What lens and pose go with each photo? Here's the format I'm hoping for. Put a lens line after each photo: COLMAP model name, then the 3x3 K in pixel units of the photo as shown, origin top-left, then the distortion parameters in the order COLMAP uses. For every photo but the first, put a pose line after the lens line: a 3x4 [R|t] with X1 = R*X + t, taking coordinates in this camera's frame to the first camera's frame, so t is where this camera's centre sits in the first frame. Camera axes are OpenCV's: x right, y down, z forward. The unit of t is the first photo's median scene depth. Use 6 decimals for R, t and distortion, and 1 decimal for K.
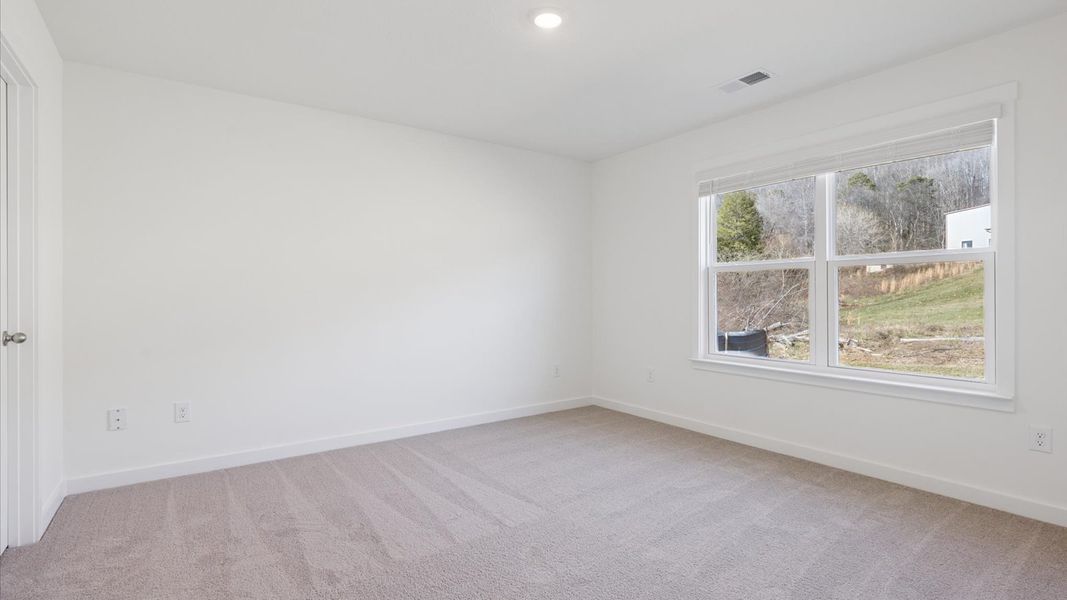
lens RADIAL K [[488.6, 0, 539.6], [0, 488.6, 301.3], [0, 0, 1]] dist [0.002790, 0.000224]
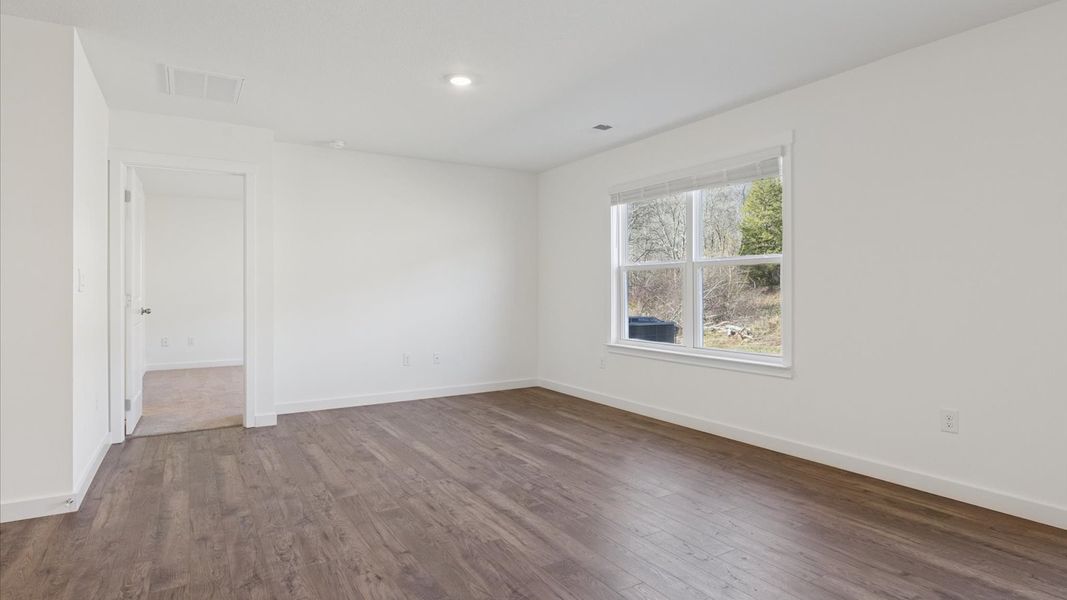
lens RADIAL K [[569.4, 0, 556.3], [0, 569.4, 298.7], [0, 0, 1]] dist [-0.001246, 0.001725]
pose [[0.997776, -0.001503, -0.066633, 0.284048], [0.001695, 0.999995, 0.002826, 0.004071], [0.066629, -0.002933, 0.997774, -0.380788]]
